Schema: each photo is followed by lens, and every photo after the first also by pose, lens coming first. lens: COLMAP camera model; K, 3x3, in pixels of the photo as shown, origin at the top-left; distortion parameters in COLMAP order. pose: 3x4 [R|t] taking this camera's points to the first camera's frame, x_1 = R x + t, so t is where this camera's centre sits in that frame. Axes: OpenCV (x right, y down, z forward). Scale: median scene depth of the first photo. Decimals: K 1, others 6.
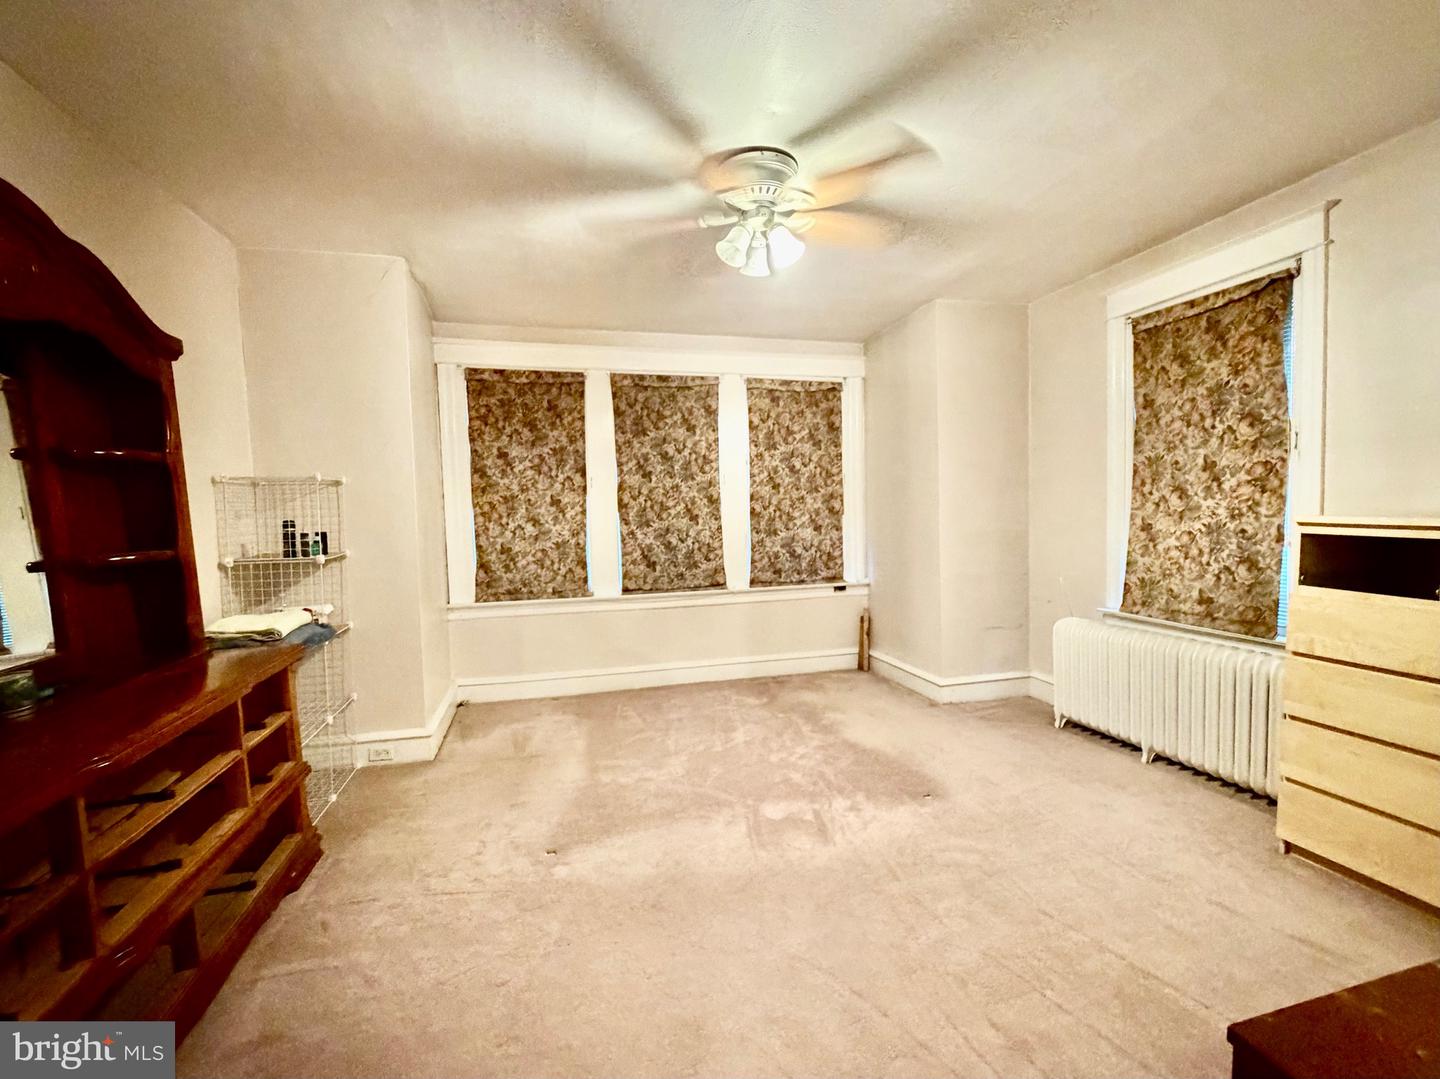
lens RADIAL K [[568.2, 0, 716.6], [0, 568.2, 538.9], [0, 0, 1]] dist [-0.002059, 0.000996]
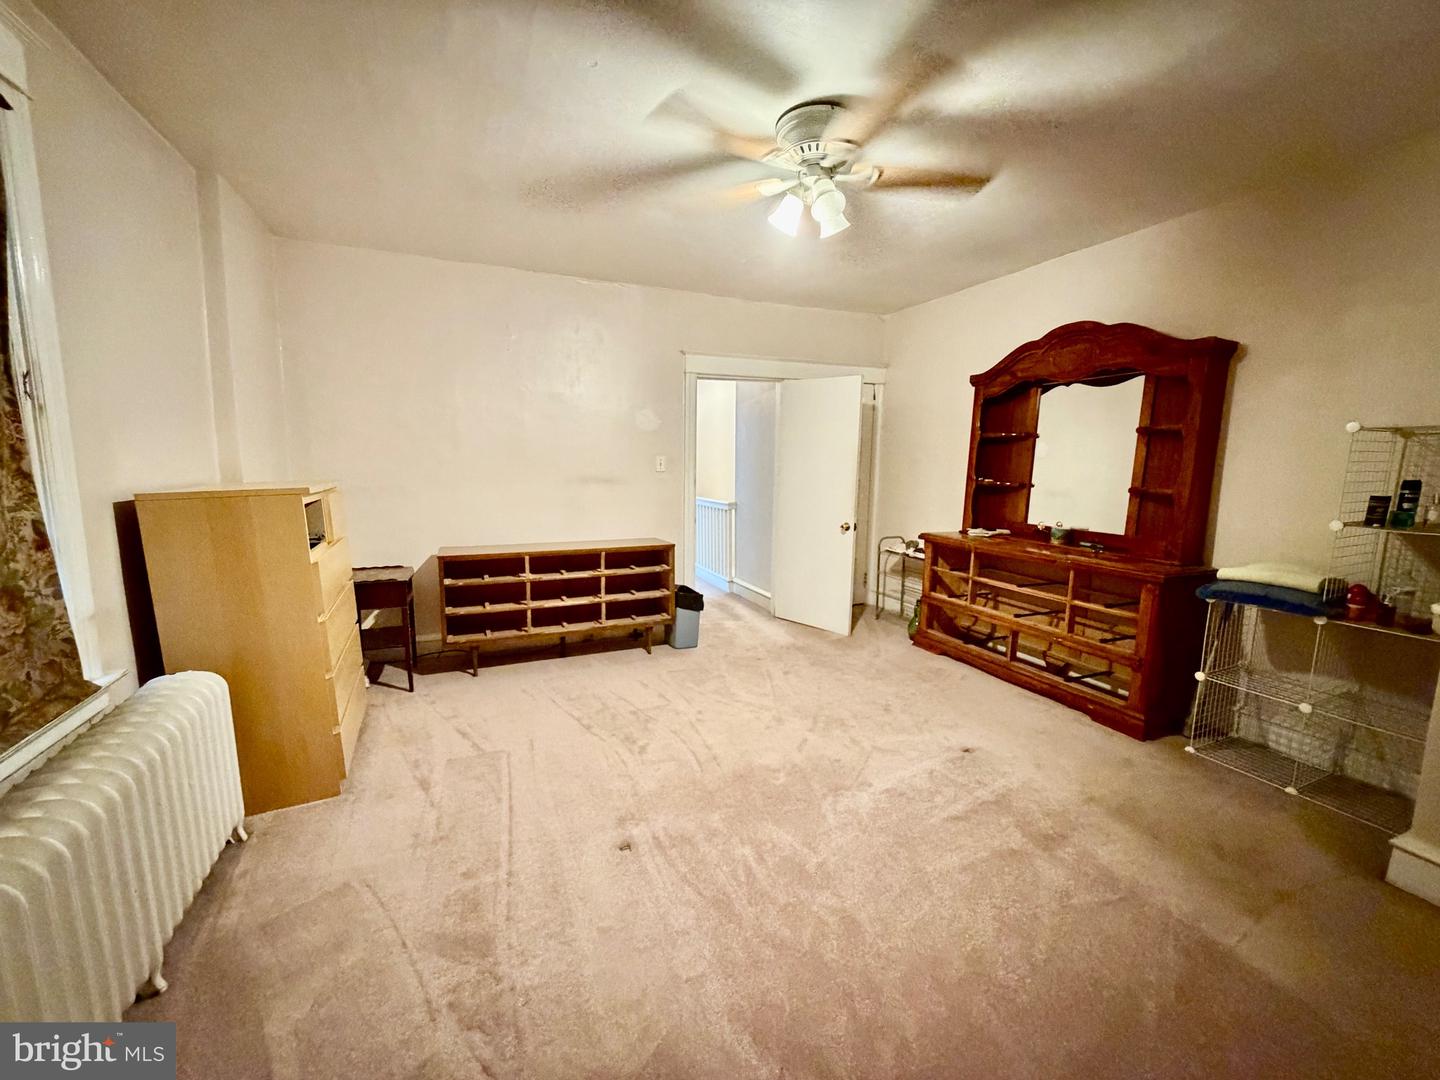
lens RADIAL K [[568.2, 0, 718.6], [0, 568.2, 541.1], [0, 0, 1]] dist [-0.002059, 0.000996]
pose [[-0.988875, 0.036099, -0.144304, 0.352224], [0.005258, 0.977983, 0.208620, -0.125946], [0.148657, 0.205540, -0.967292, 1.692347]]
